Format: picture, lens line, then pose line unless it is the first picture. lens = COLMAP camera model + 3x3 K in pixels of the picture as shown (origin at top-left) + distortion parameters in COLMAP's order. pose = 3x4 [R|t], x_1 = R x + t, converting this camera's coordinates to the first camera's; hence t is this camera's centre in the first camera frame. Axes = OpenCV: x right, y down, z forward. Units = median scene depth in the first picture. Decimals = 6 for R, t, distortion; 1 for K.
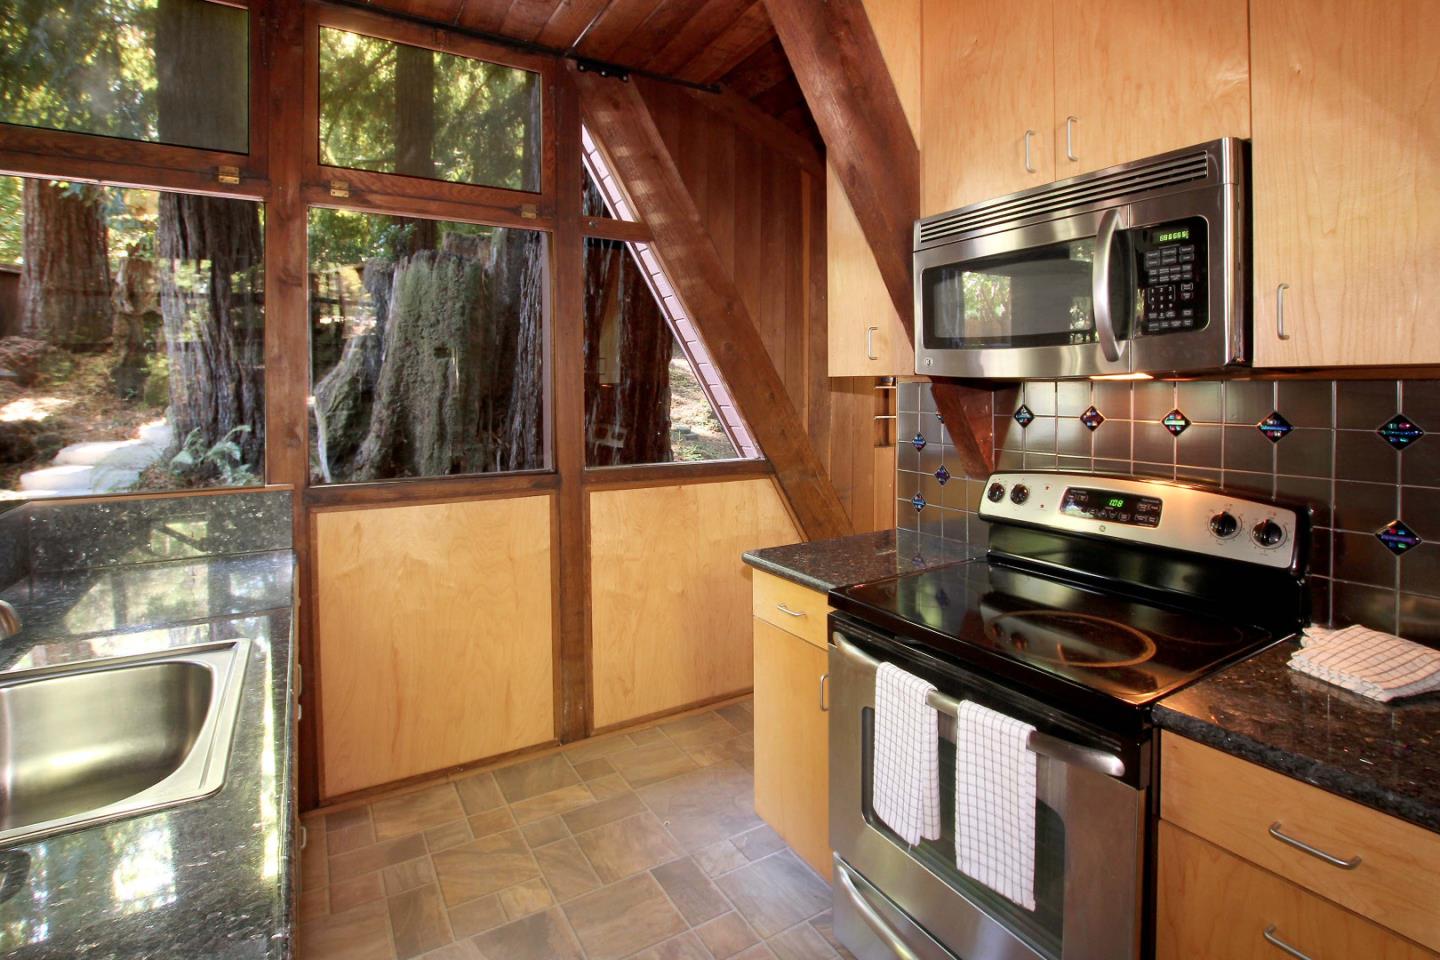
lens RADIAL K [[722.9, 0, 726.1], [0, 722.9, 403.2], [0, 0, 1]] dist [-0.027229, -0.000206]
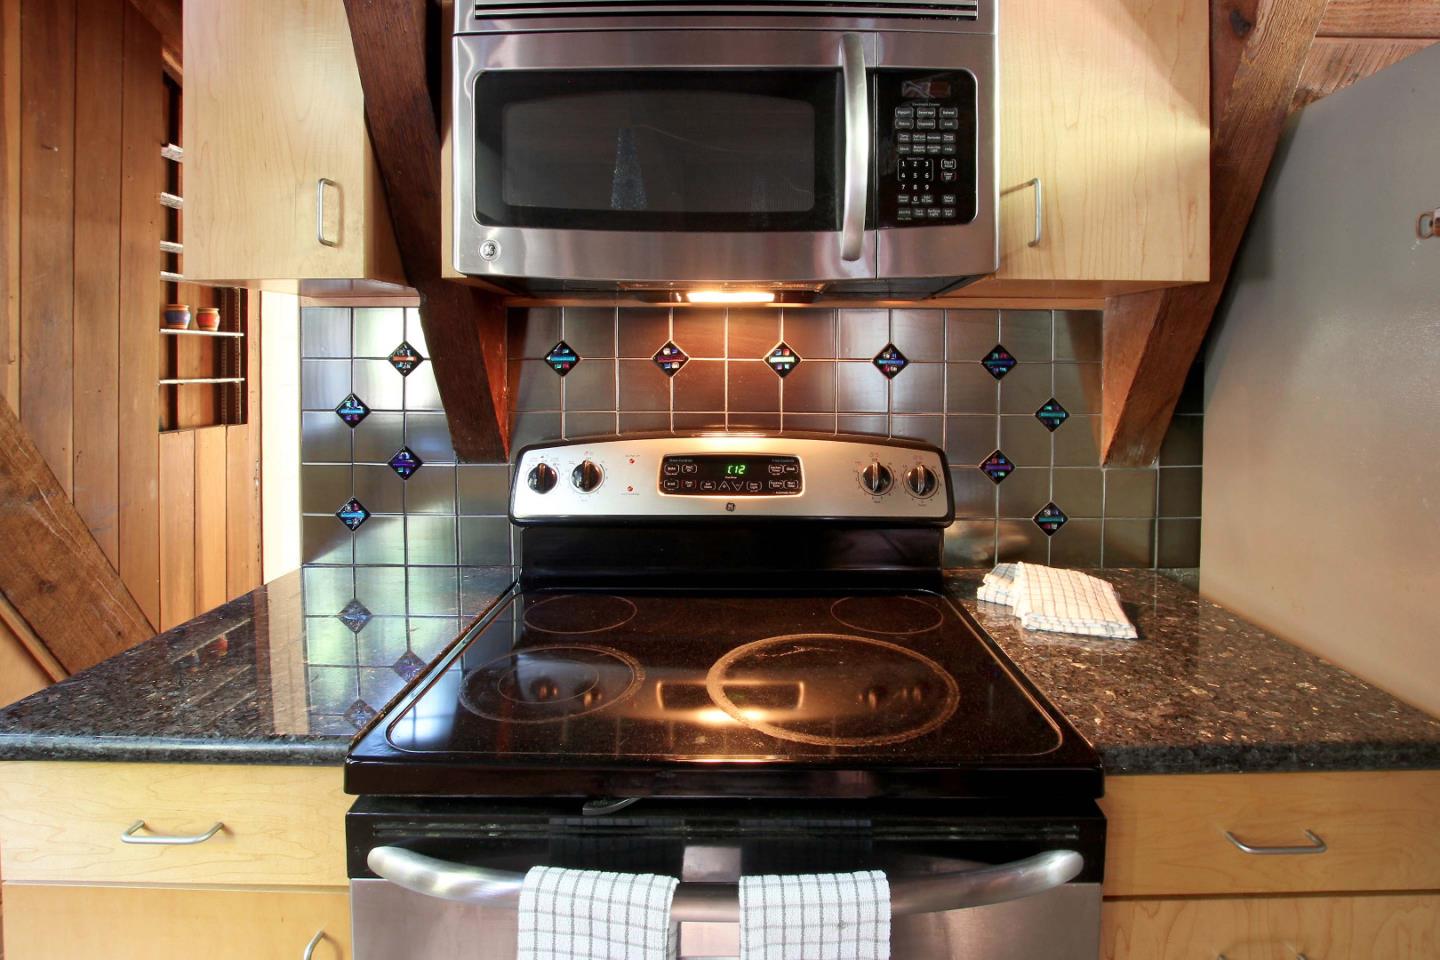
lens RADIAL K [[722.9, 0, 726.1], [0, 722.9, 403.2], [0, 0, 1]] dist [-0.027229, -0.000206]
pose [[0.508673, -0.047265, 0.859662, -0.122403], [0.015468, 0.998833, 0.045764, 0.046033], [-0.860821, -0.009981, 0.508810, 0.788405]]
